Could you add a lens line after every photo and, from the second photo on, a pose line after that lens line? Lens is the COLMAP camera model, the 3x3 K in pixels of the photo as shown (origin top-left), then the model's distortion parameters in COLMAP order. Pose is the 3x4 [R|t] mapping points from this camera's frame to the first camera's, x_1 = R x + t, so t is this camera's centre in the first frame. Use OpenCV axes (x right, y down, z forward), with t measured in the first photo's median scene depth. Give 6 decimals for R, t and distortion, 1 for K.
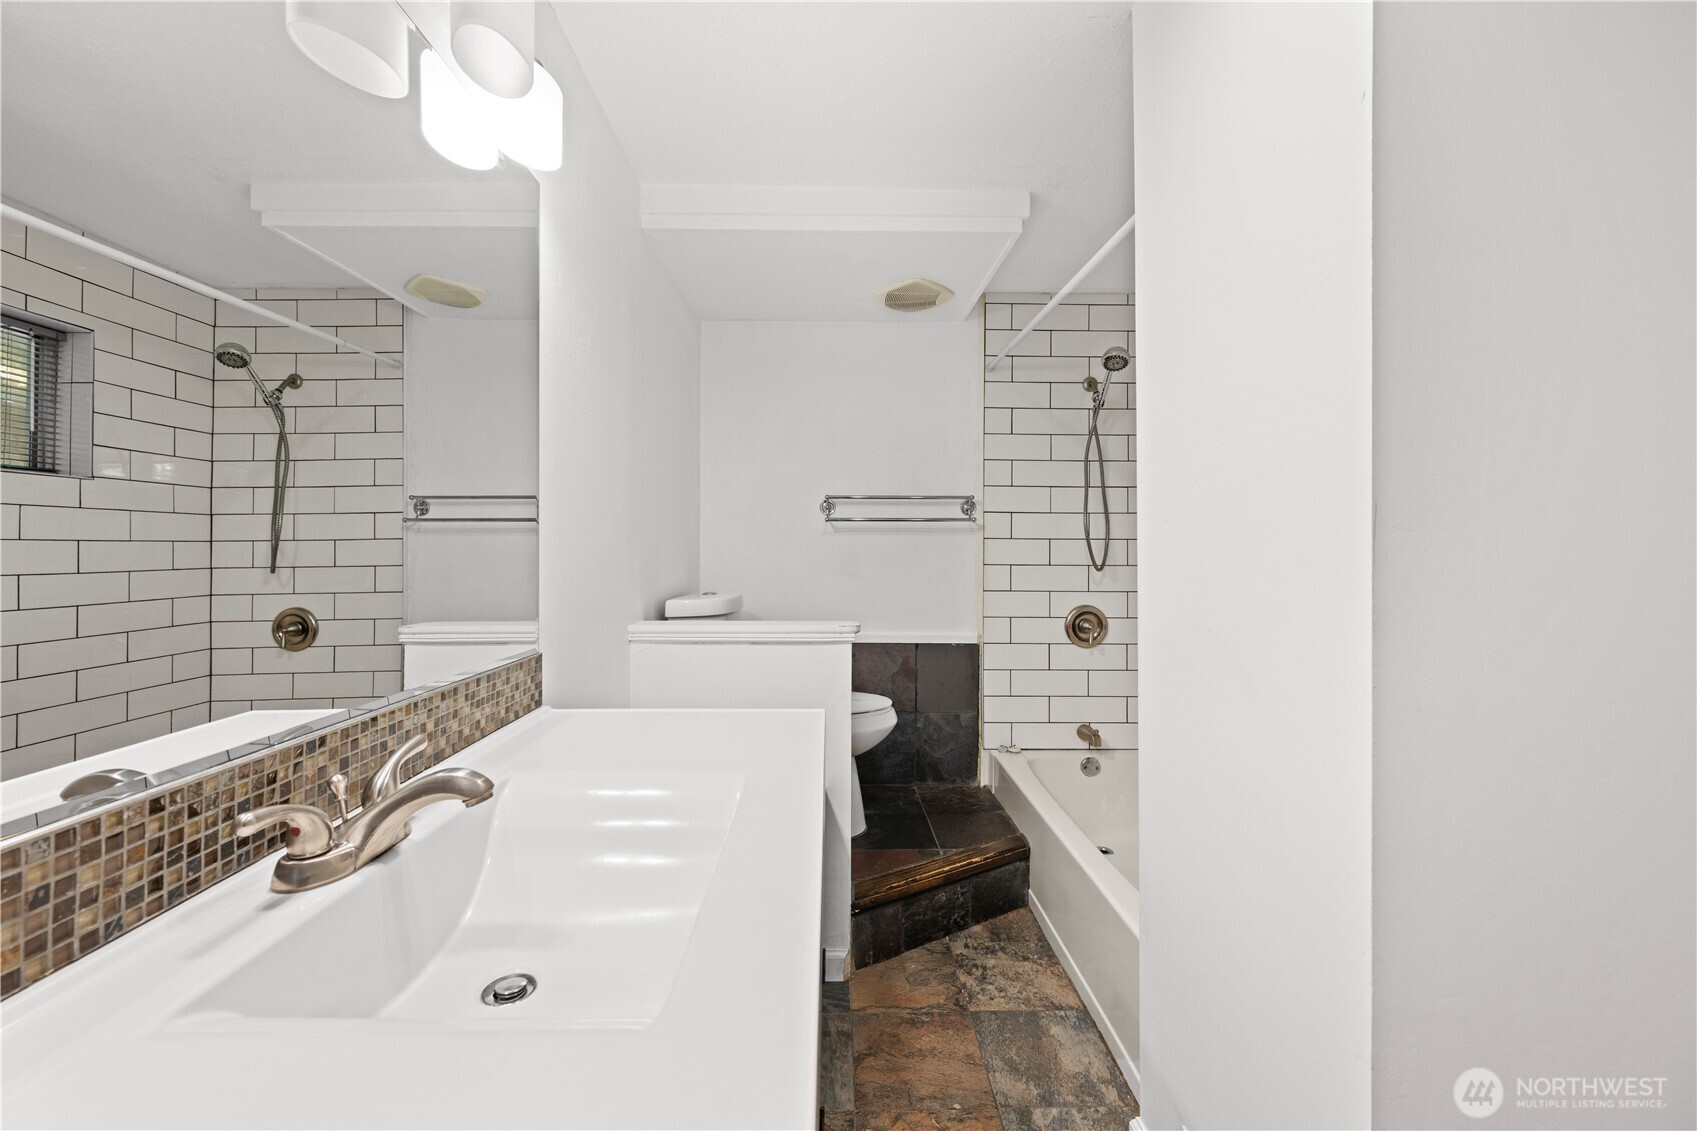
lens RADIAL K [[667.6, 0, 852.6], [0, 667.6, 548.0], [0, 0, 1]] dist [-0.002528, -0.000014]
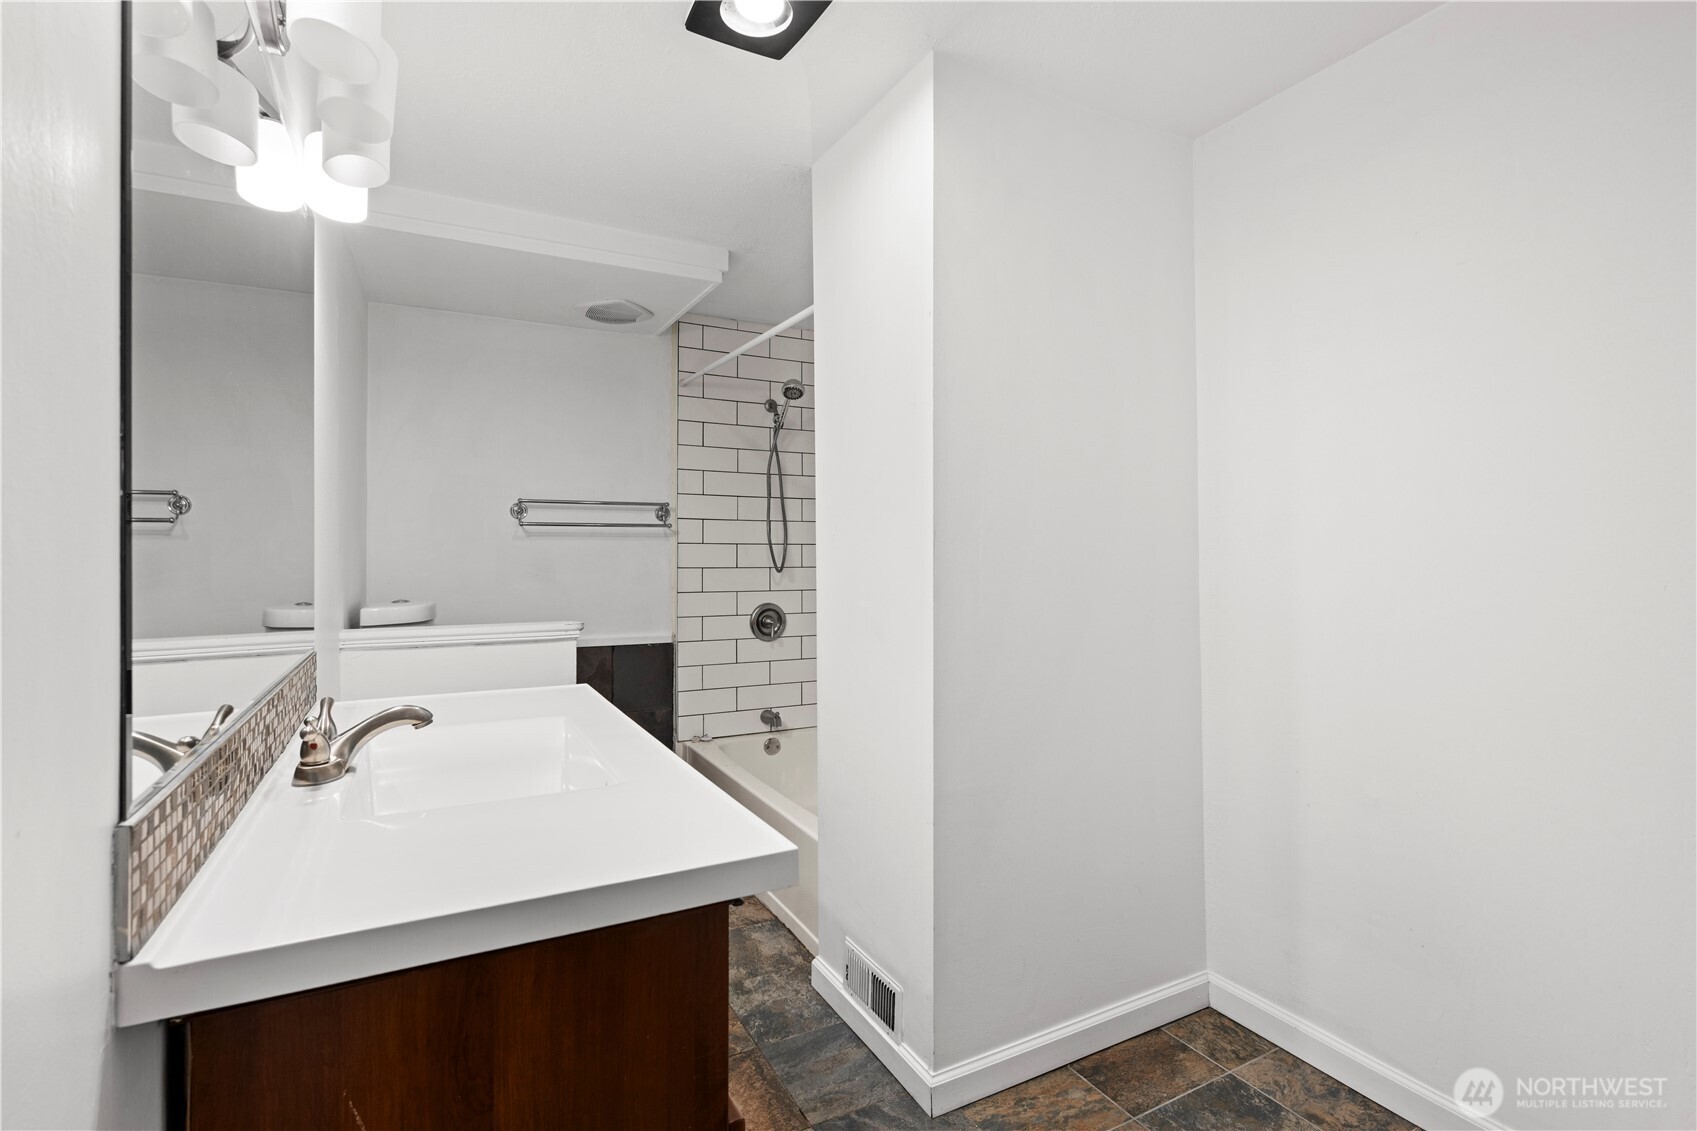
lens RADIAL K [[828.0, 0, 853.8], [0, 828.0, 556.4], [0, 0, 1]] dist [-0.001701, 0.000515]
pose [[0.892370, -0.005070, 0.451277, -0.149439], [0.001568, 0.999966, 0.008133, -0.003822], [-0.451303, -0.006550, 0.892347, -0.306328]]
